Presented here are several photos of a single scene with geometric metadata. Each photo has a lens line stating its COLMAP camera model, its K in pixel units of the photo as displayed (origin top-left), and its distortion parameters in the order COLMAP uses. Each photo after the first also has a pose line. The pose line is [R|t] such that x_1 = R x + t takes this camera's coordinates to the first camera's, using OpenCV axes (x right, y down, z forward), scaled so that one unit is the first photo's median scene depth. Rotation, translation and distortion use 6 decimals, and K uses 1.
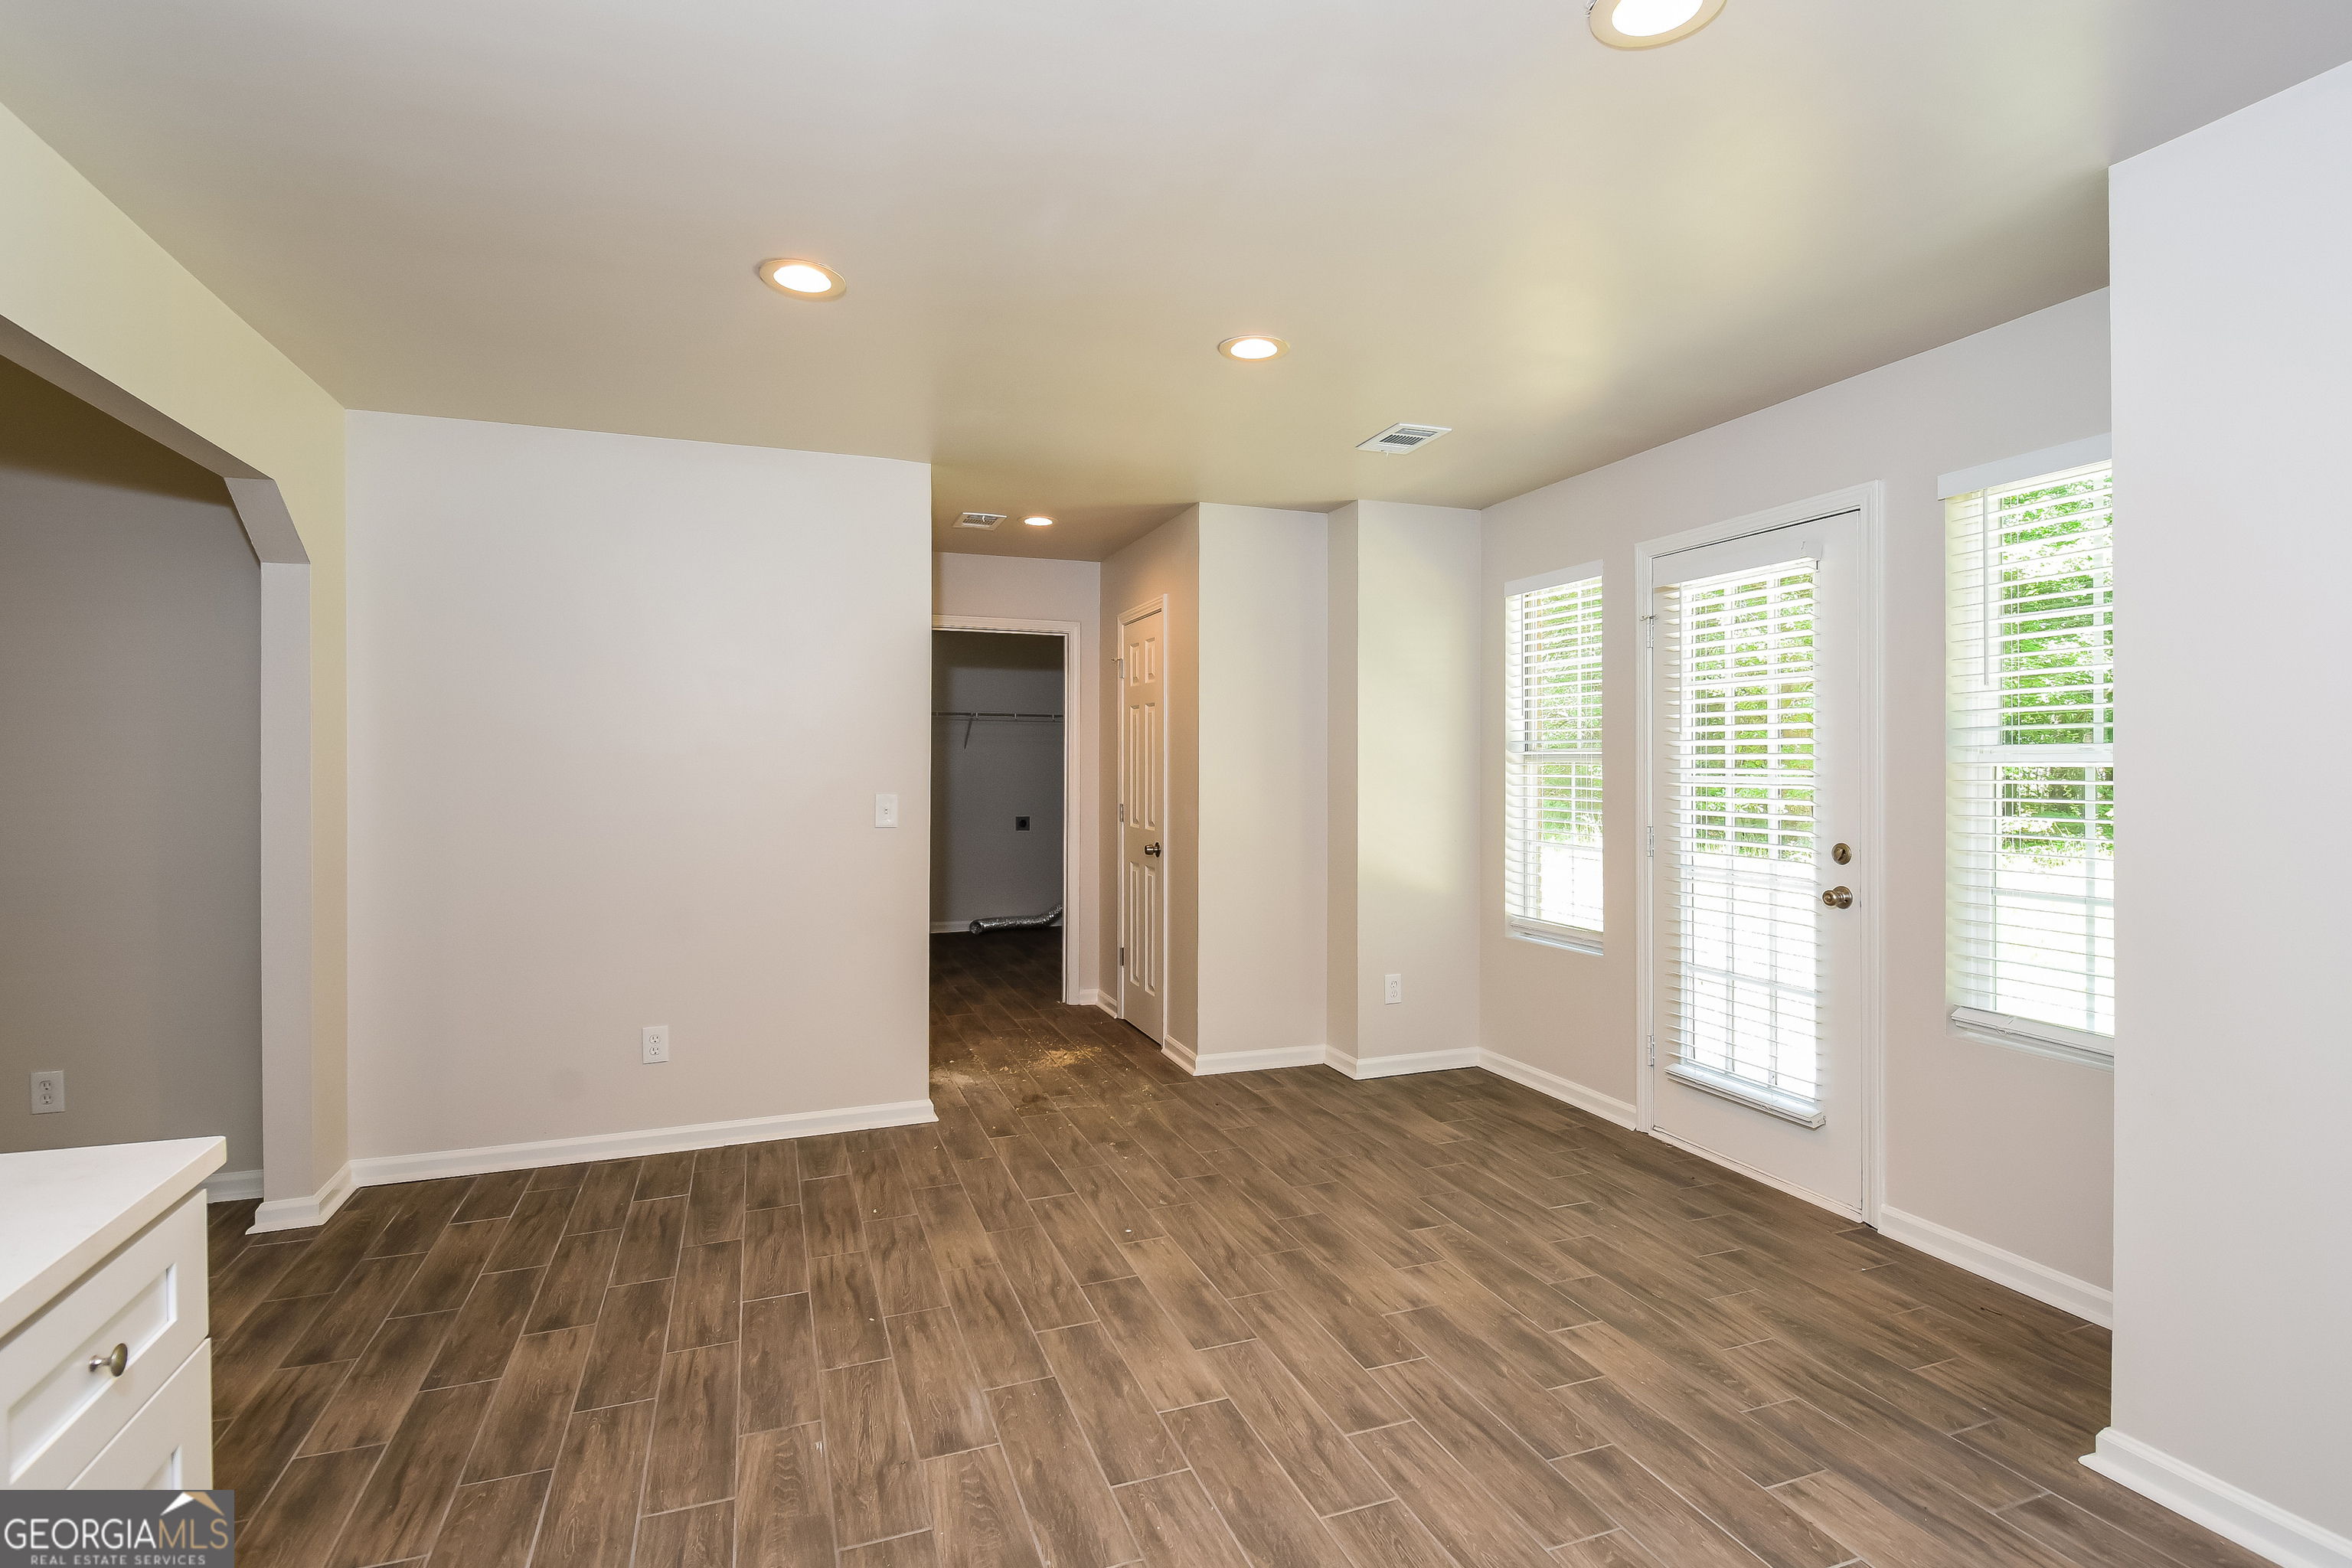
lens RADIAL K [[1110.9, 0, 1177.8], [0, 1110.9, 778.3], [0, 0, 1]] dist [-0.015911, -0.000521]
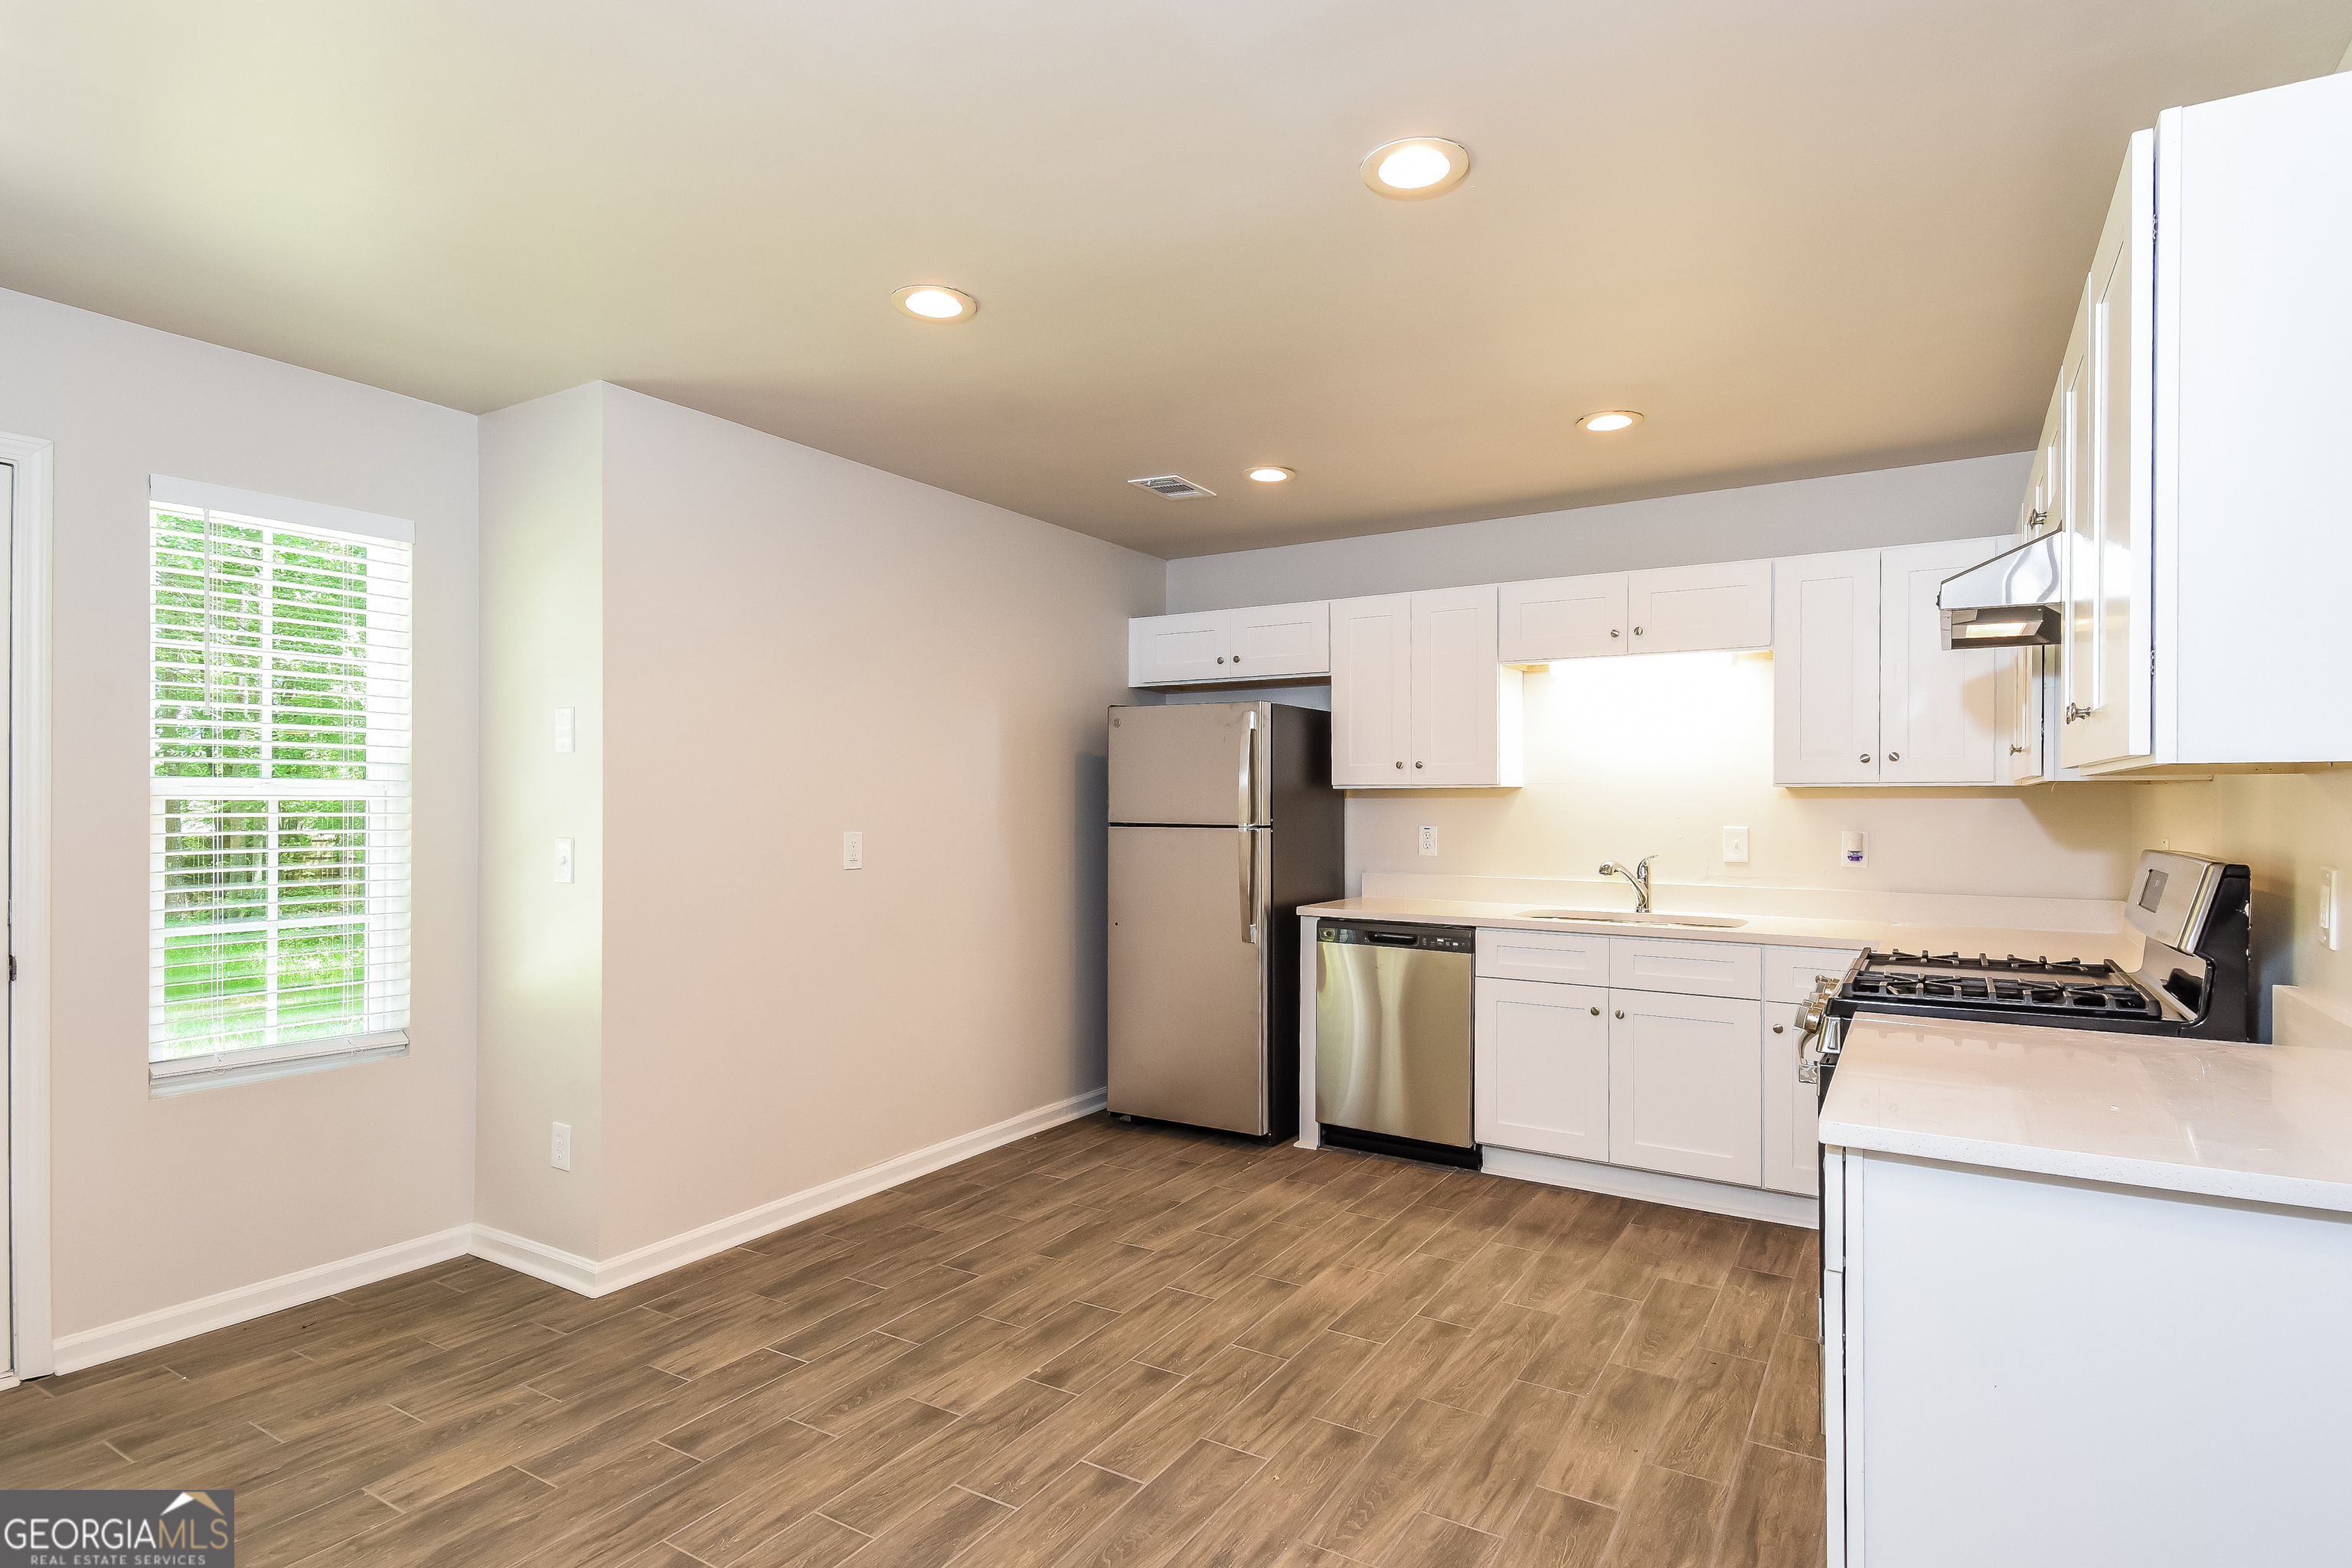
lens RADIAL K [[1172.9, 0, 1182.6], [0, 1172.9, 799.5], [0, 0, 1]] dist [0.015814, -0.000030]
pose [[-0.608039, 0.000003, 0.793907, -0.755091], [-0.002182, 0.999996, -0.001675, -0.013626], [-0.793904, -0.002751, -0.608037, 1.185427]]
